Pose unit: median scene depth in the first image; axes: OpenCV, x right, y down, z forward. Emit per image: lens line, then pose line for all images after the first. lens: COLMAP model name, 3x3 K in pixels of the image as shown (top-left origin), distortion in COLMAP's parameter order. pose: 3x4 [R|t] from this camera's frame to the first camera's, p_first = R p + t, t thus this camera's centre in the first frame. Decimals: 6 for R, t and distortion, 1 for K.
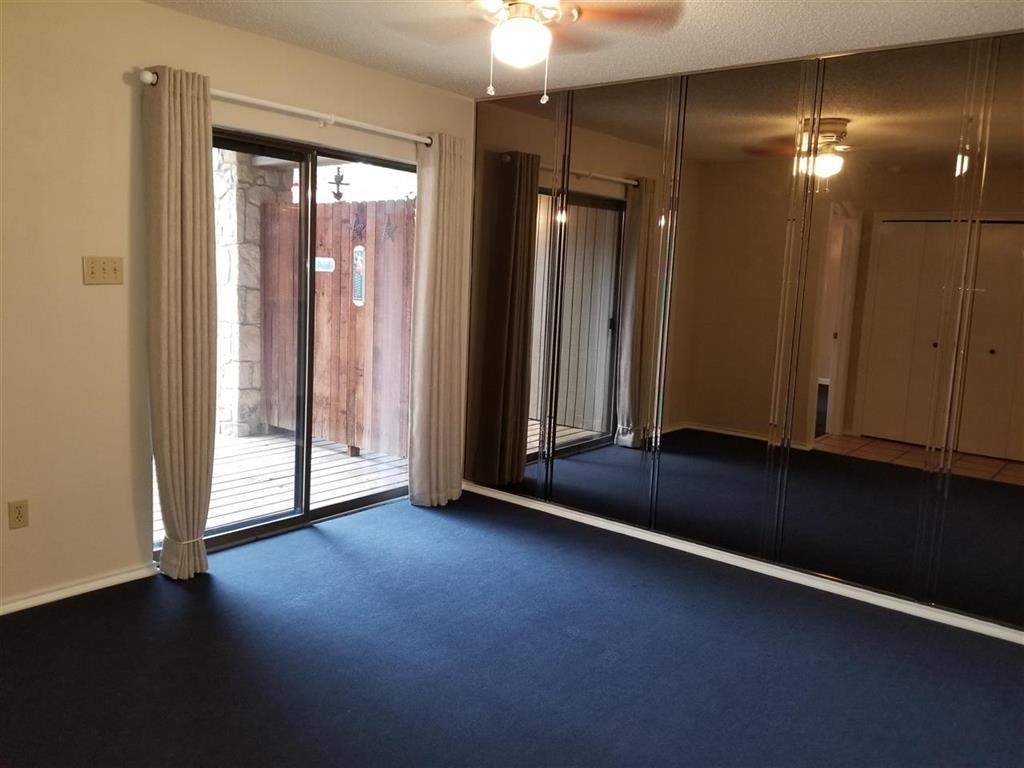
lens RADIAL K [[828.8, 0, 506.3], [0, 828.8, 385.7], [0, 0, 1]] dist [0.049296, -0.008086]
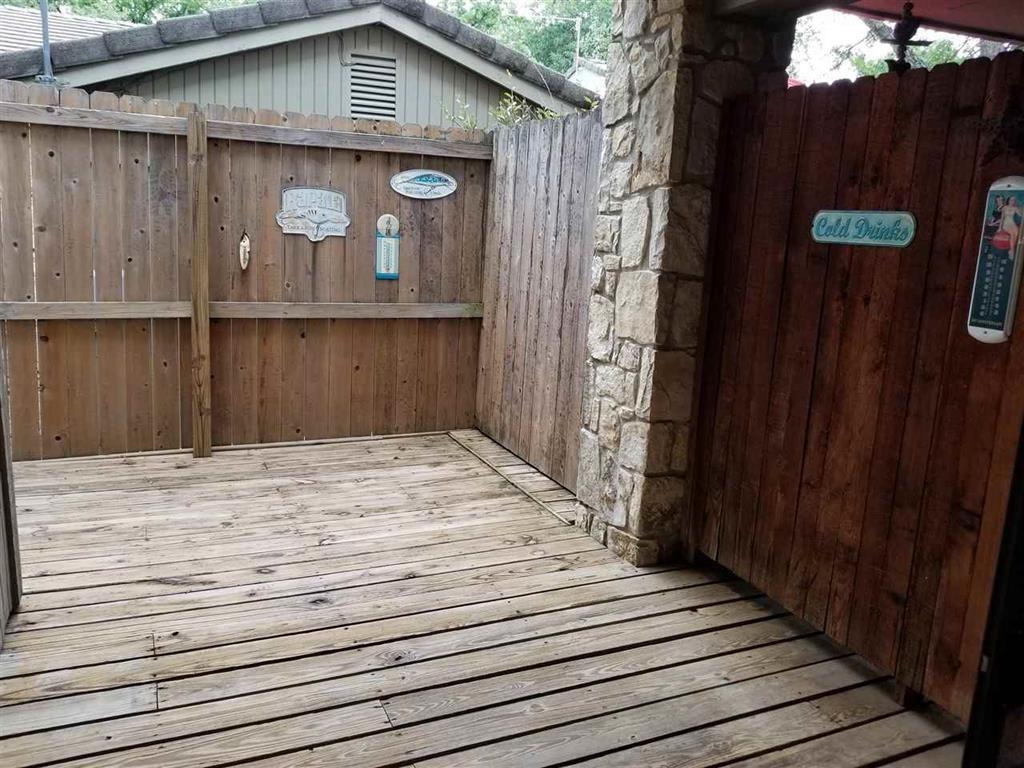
lens RADIAL K [[828.8, 0, 507.5], [0, 828.8, 378.7], [0, 0, 1]] dist [0.049296, -0.008086]
pose [[0.896132, 0.087249, -0.435126, -0.184486], [-0.070748, 0.996031, 0.054016, -0.077111], [0.438112, -0.017621, 0.898748, 0.519034]]
